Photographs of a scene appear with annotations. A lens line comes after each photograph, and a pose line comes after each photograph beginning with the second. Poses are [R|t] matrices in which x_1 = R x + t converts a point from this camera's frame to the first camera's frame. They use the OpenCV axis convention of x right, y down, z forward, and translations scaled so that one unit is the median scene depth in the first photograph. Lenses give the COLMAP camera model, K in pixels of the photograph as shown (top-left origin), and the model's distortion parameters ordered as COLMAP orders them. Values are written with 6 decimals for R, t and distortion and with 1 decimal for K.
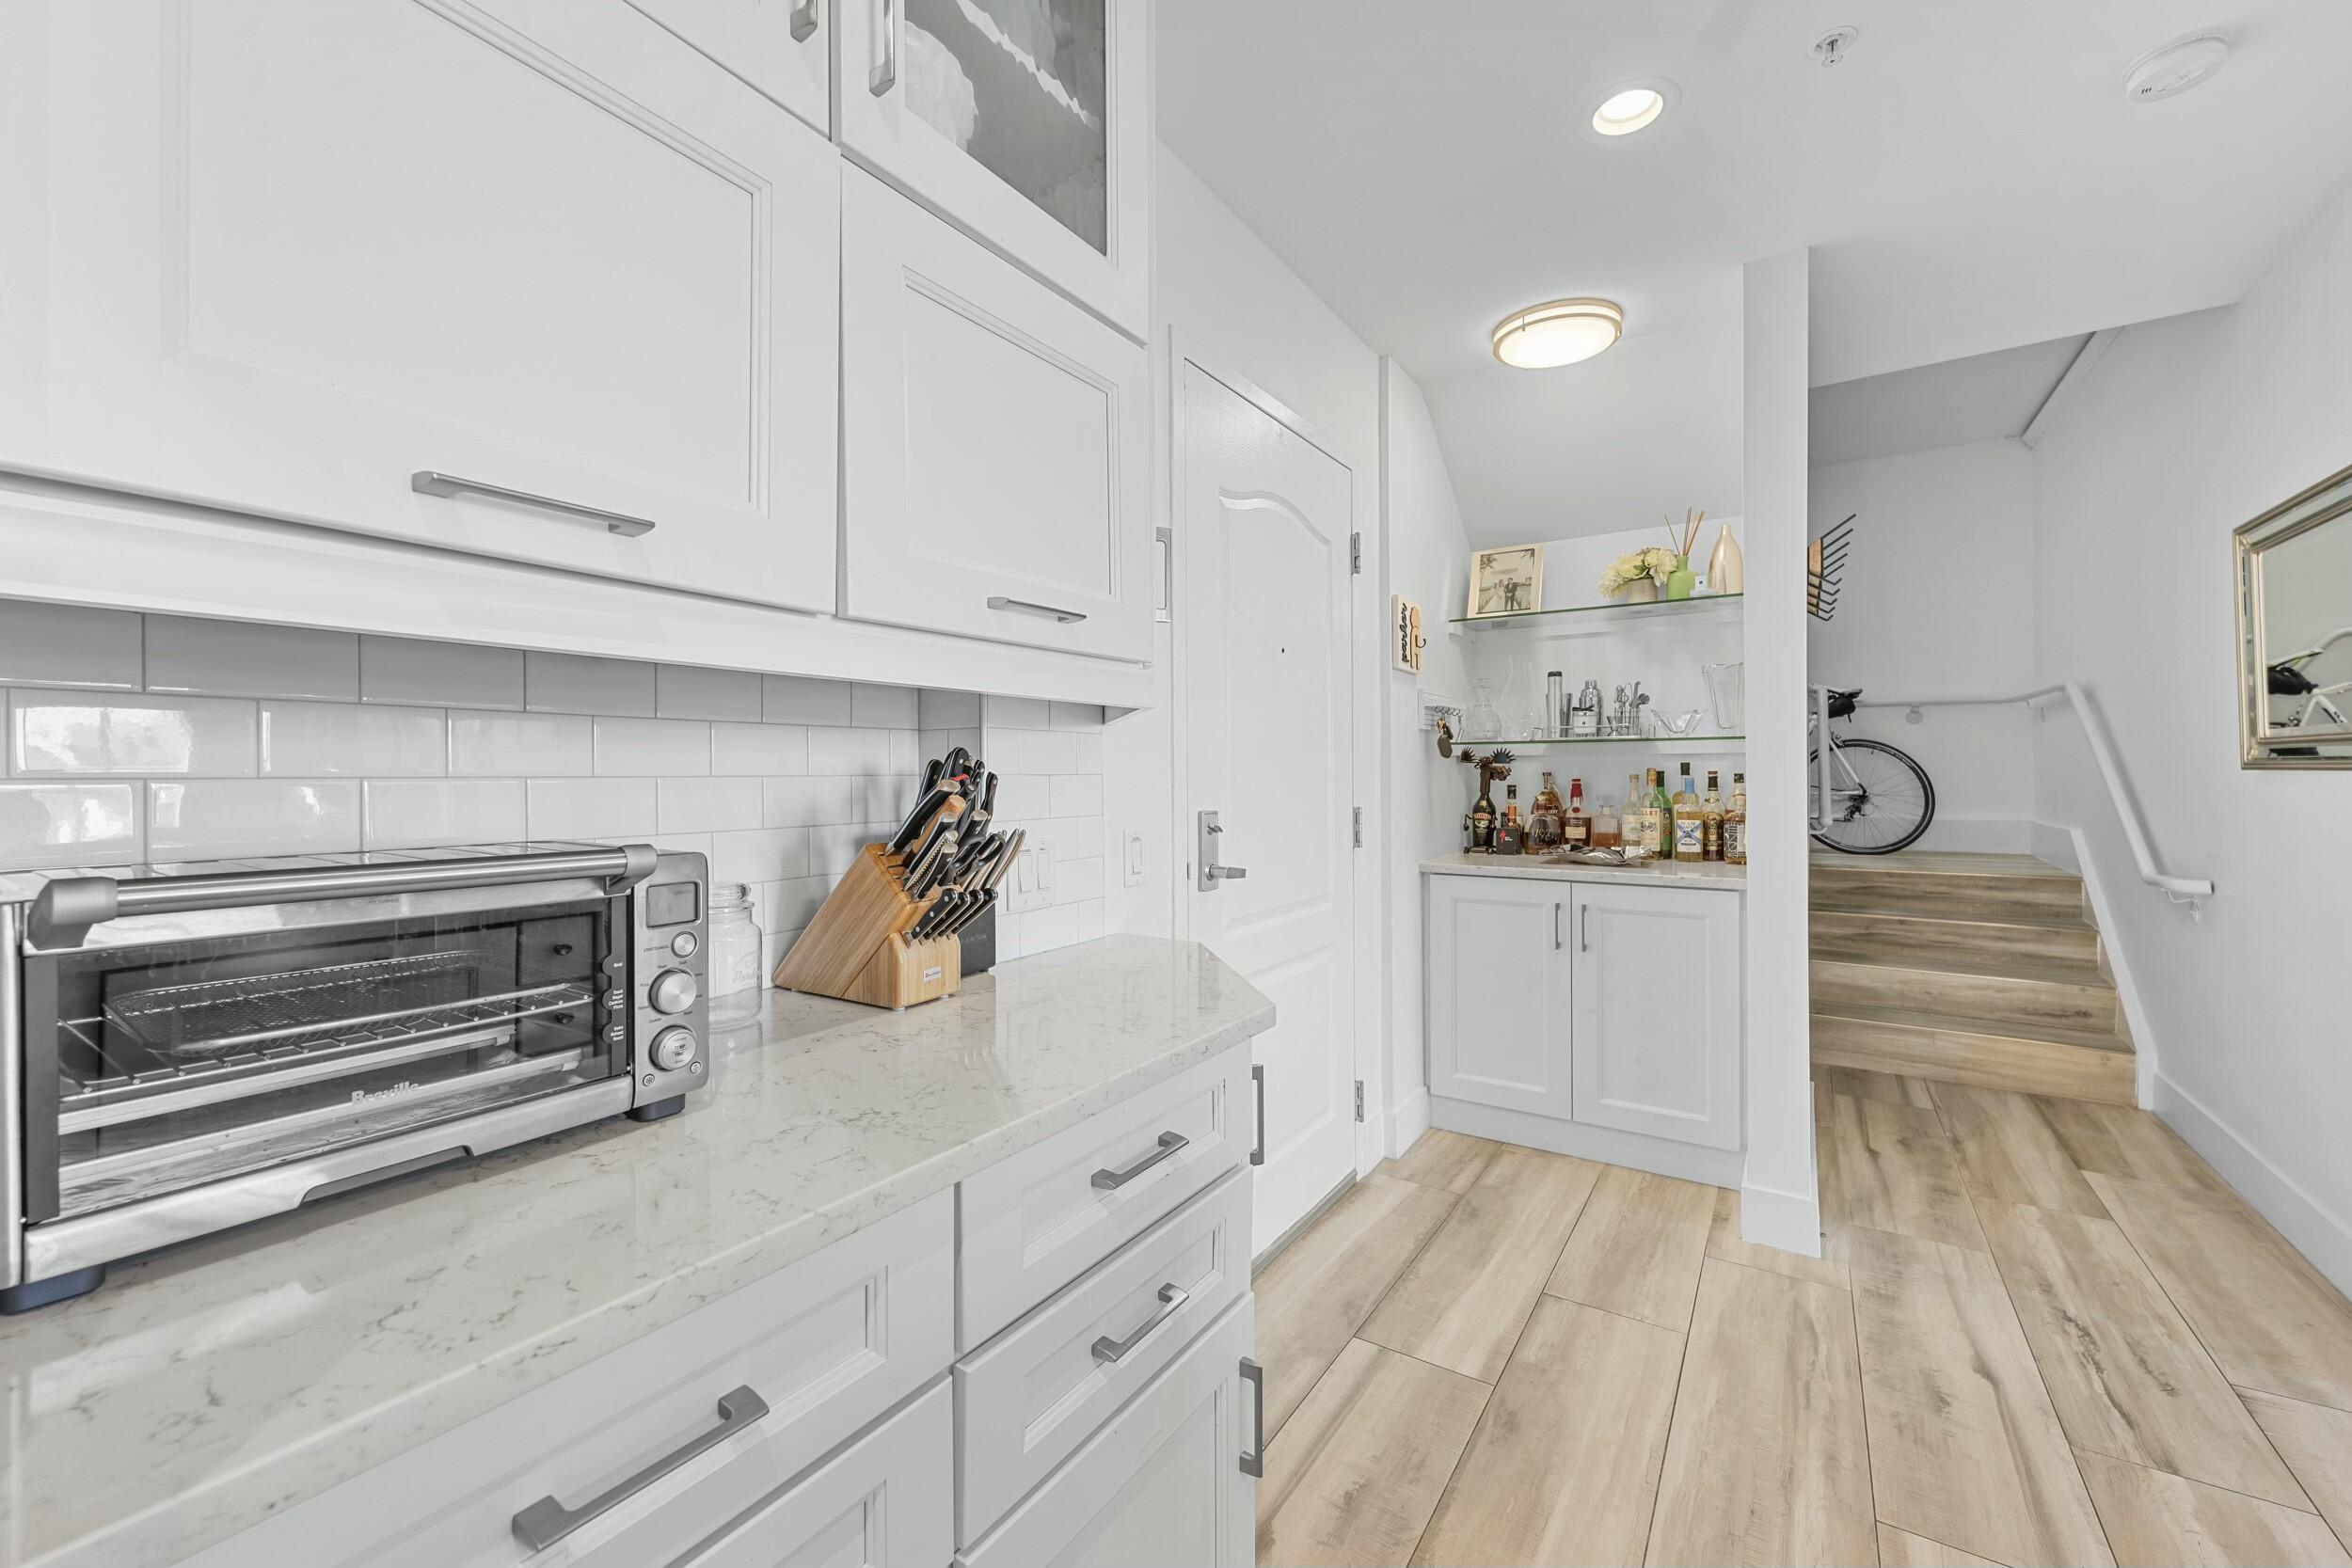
lens RADIAL K [[955.2, 0, 1167.5], [0, 955.2, 777.0], [0, 0, 1]] dist [-0.000845, -0.000268]
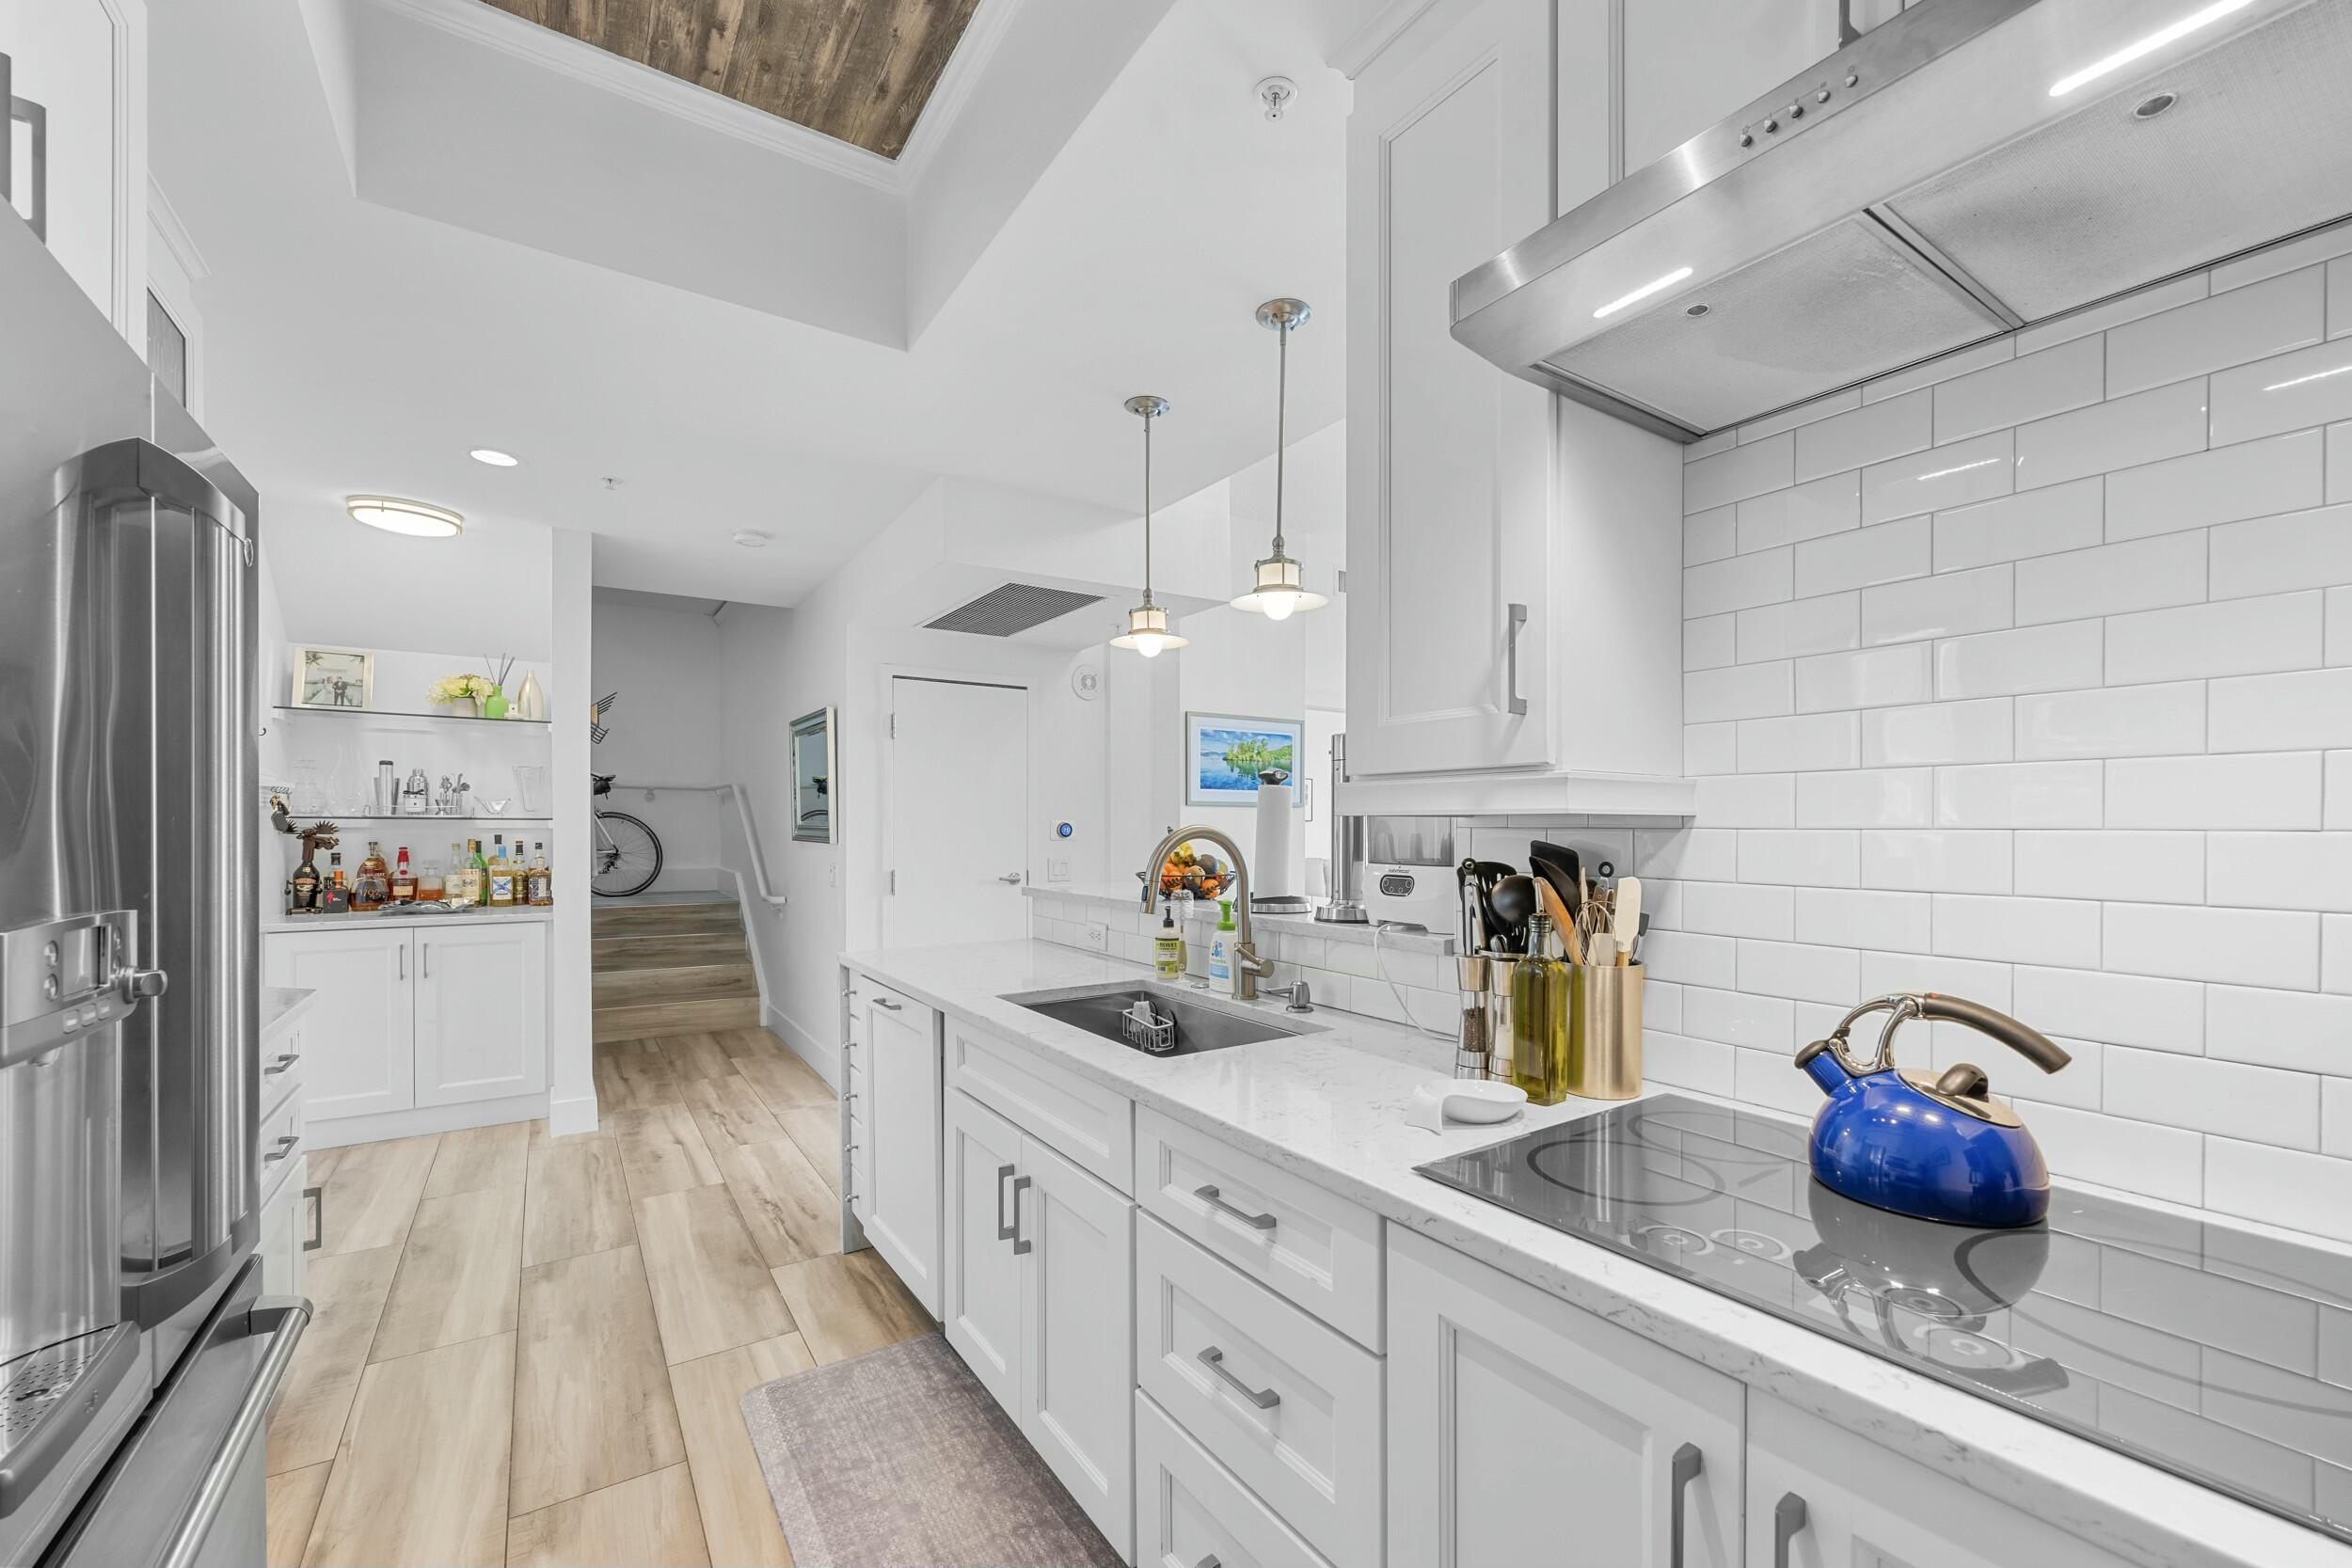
lens RADIAL K [[955.2, 0, 1171.0], [0, 955.2, 834.0], [0, 0, 1]] dist [-0.000845, -0.000268]
pose [[0.398135, -0.001075, 0.917326, -0.335233], [-0.002363, 0.999995, 0.002197, -0.021932], [-0.917324, -0.003043, 0.398130, -0.437360]]
